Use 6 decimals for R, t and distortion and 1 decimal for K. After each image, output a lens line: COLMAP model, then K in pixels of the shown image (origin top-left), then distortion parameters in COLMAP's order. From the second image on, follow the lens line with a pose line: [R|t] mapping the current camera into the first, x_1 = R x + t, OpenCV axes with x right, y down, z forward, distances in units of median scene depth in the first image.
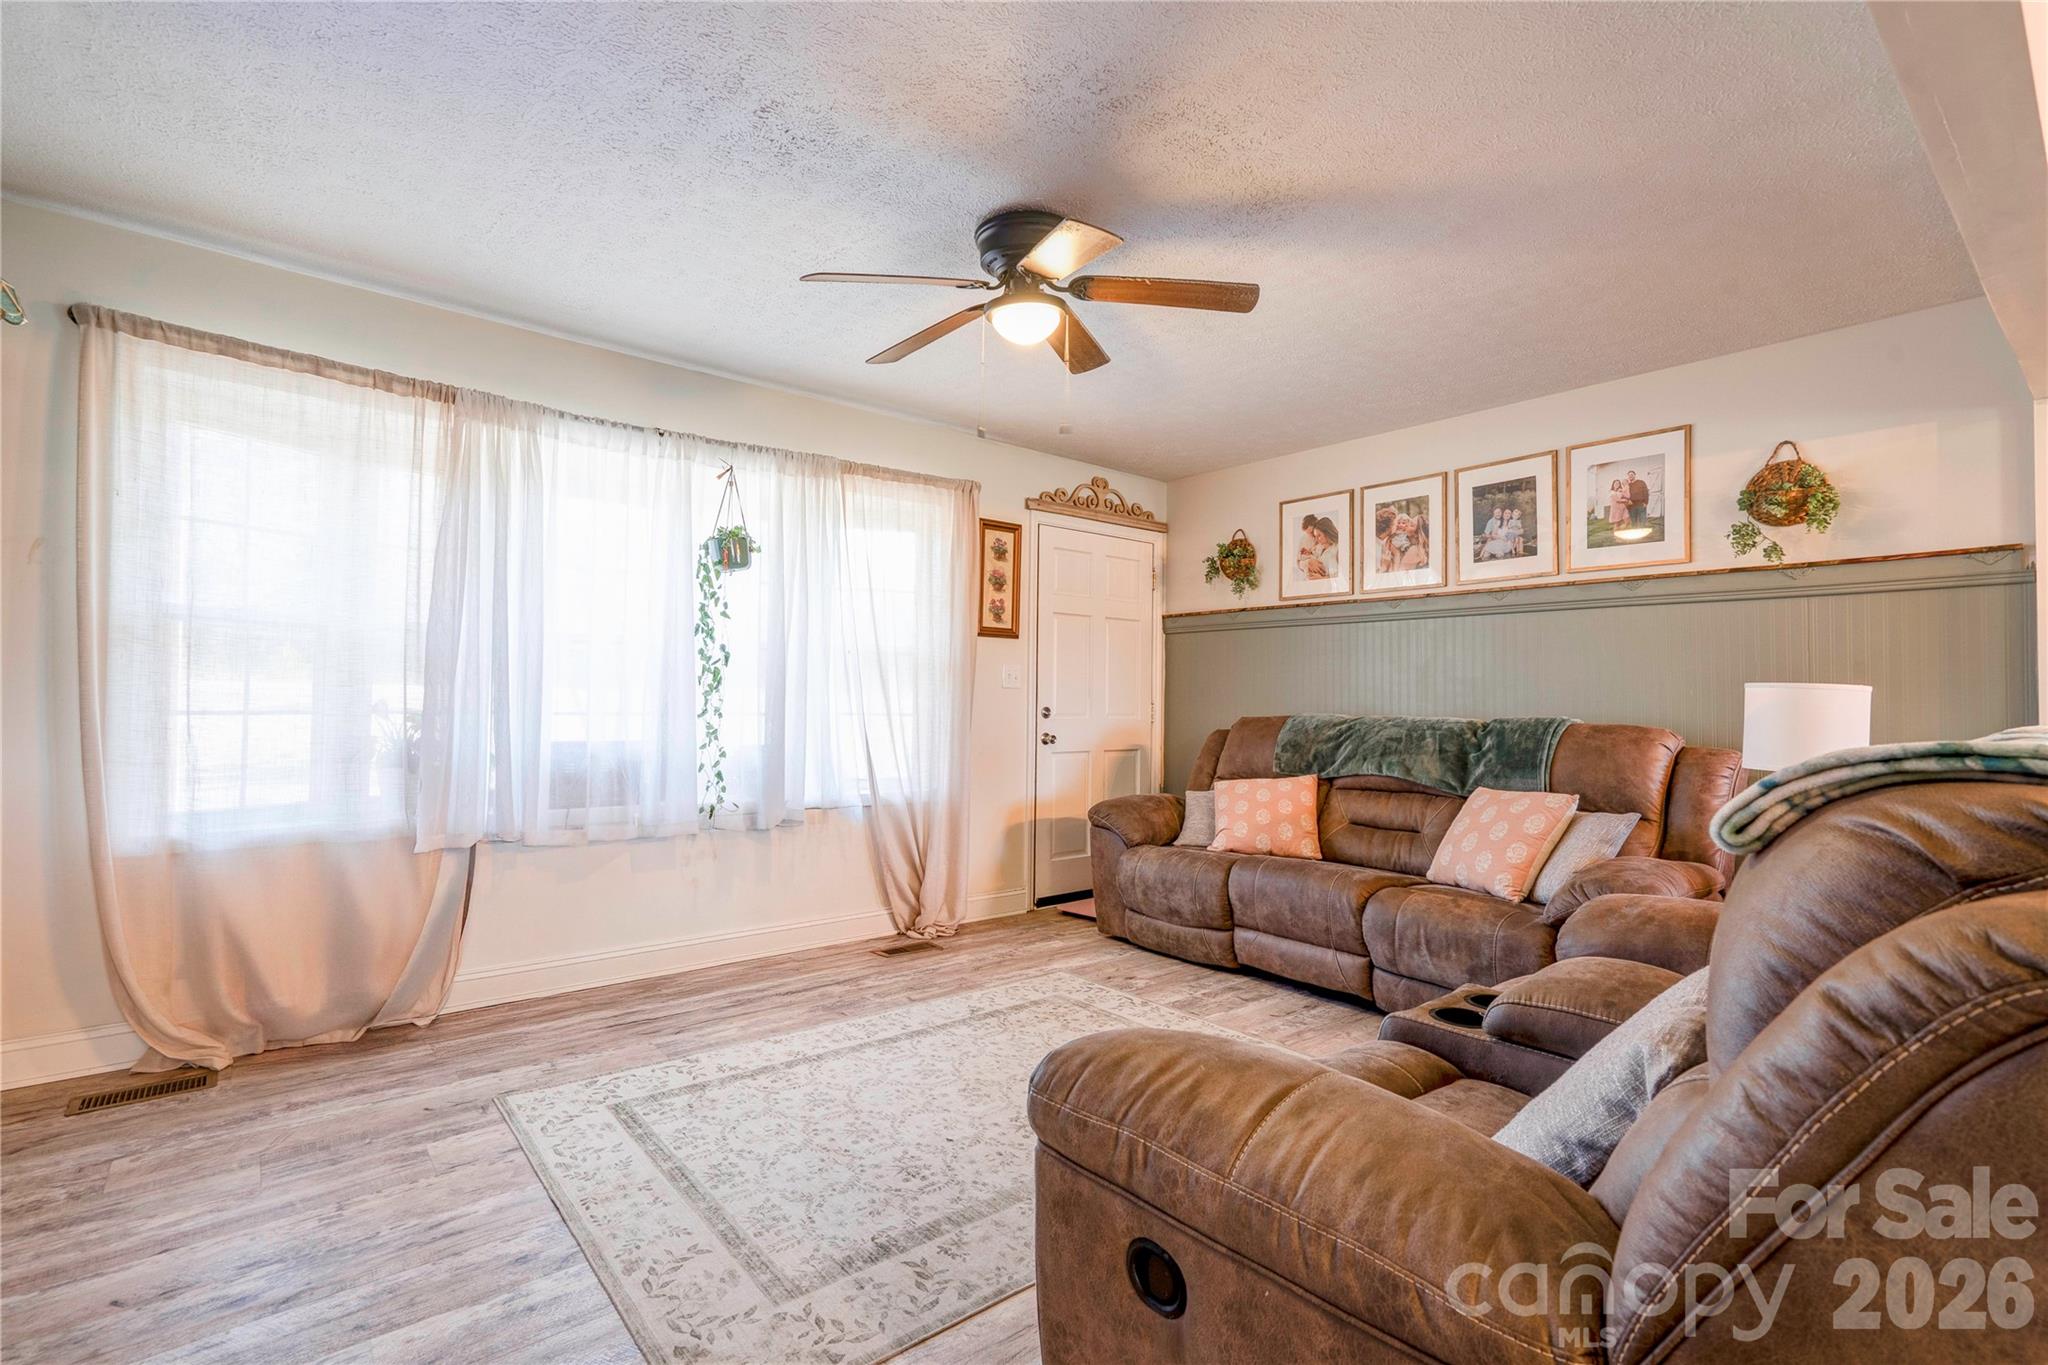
lens RADIAL K [[950.6, 0, 1007.1], [0, 950.6, 675.1], [0, 0, 1]] dist [-0.013172, 0.020112]
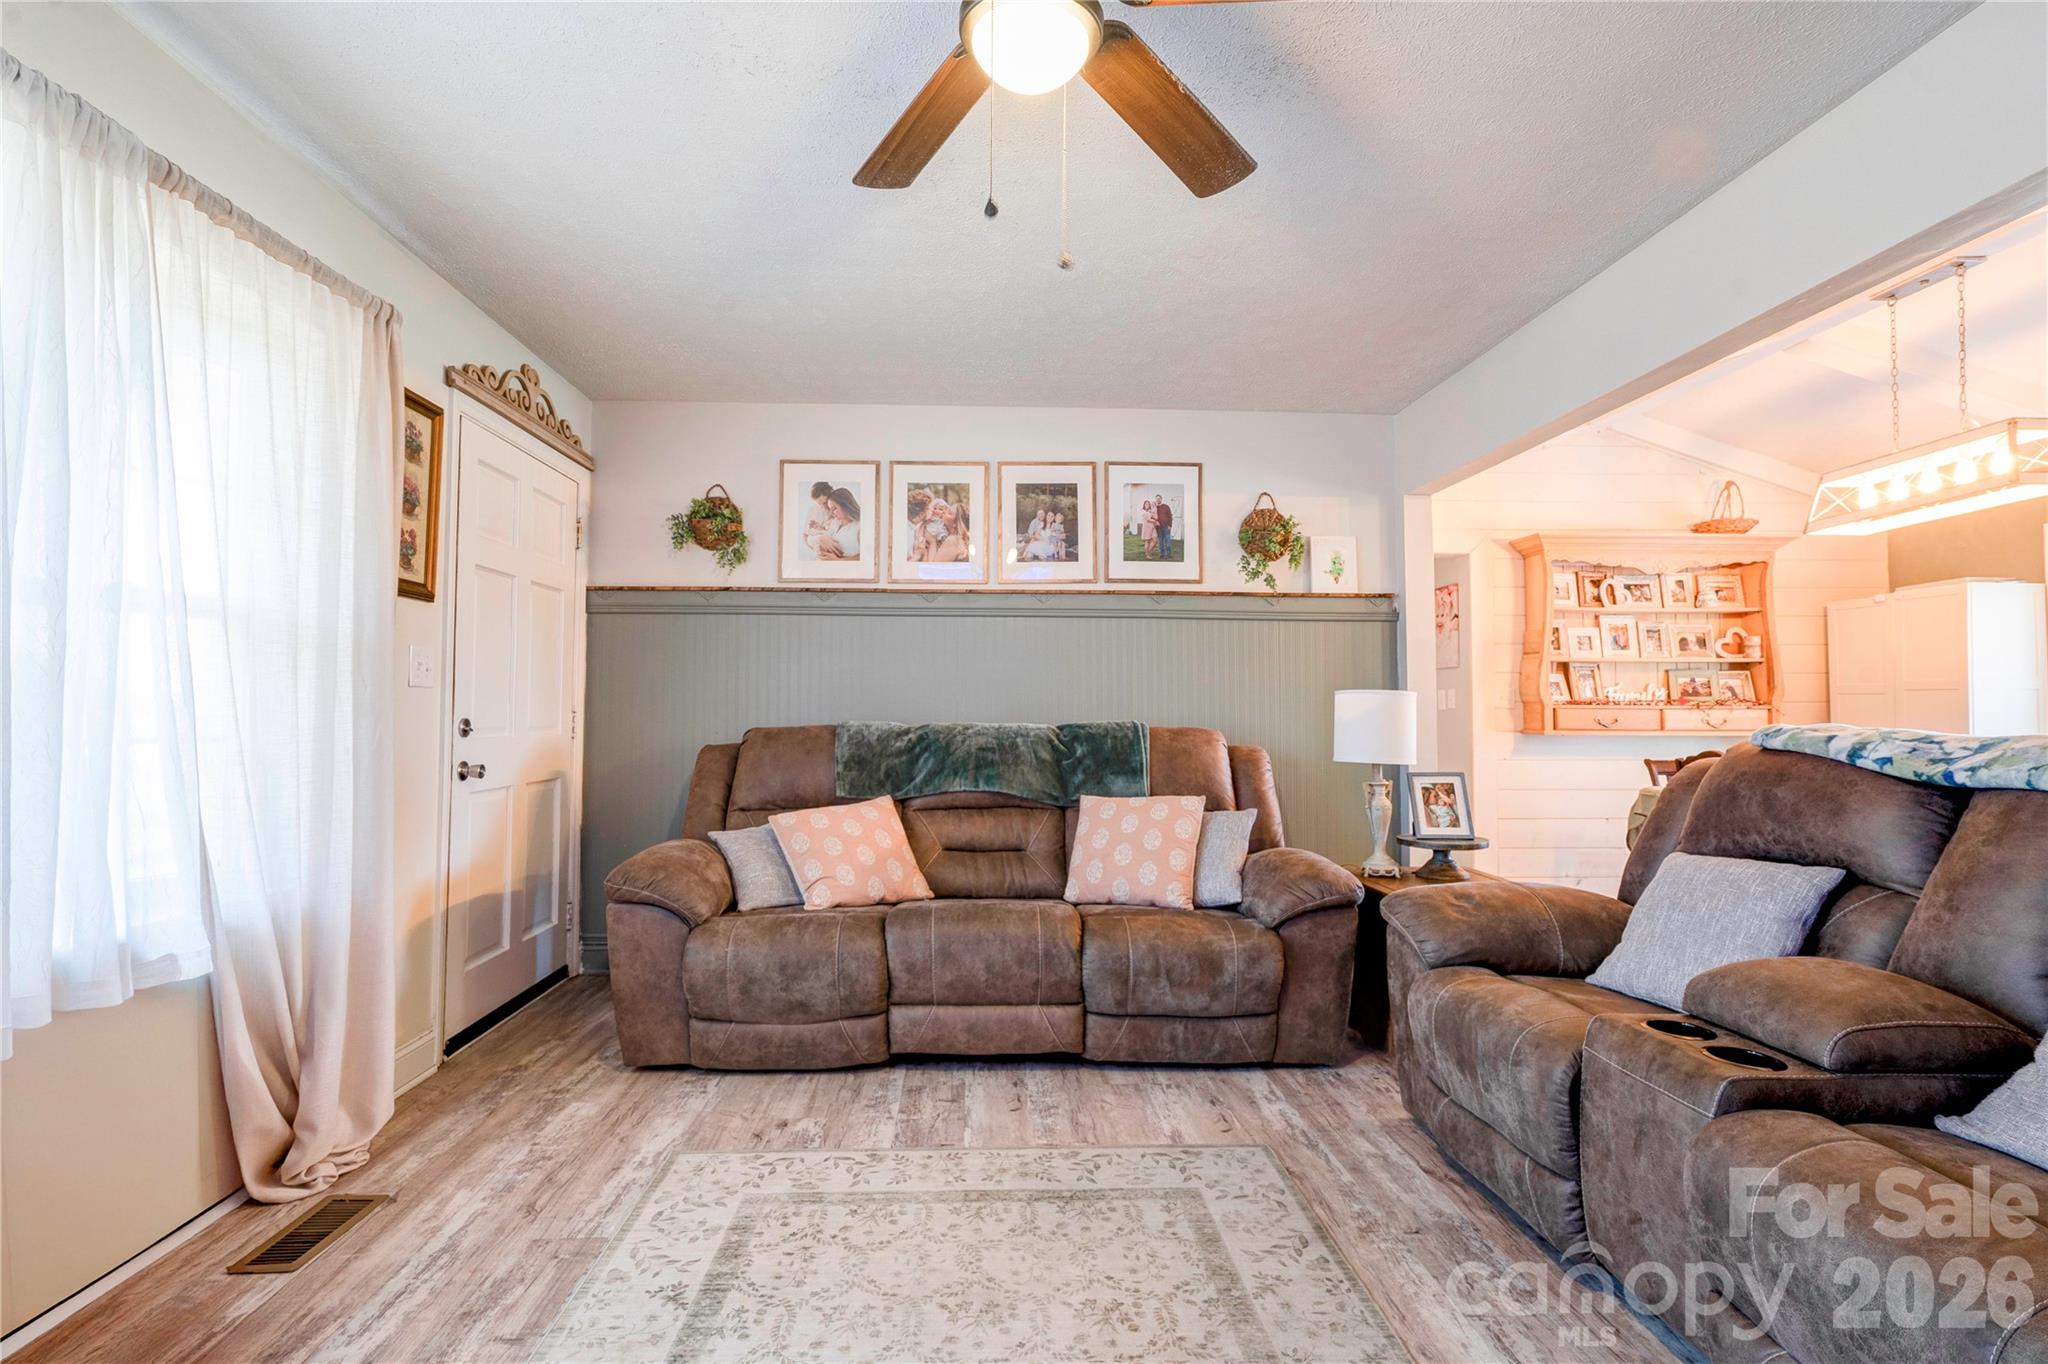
lens RADIAL K [[950.6, 0, 1007.1], [0, 950.6, 674.6], [0, 0, 1]] dist [-0.013172, 0.020112]
pose [[0.595833, 0.021360, 0.802824, -0.291775], [-0.018238, 0.999748, -0.013064, 0.008805], [-0.802901, -0.006858, 0.596073, 0.441636]]
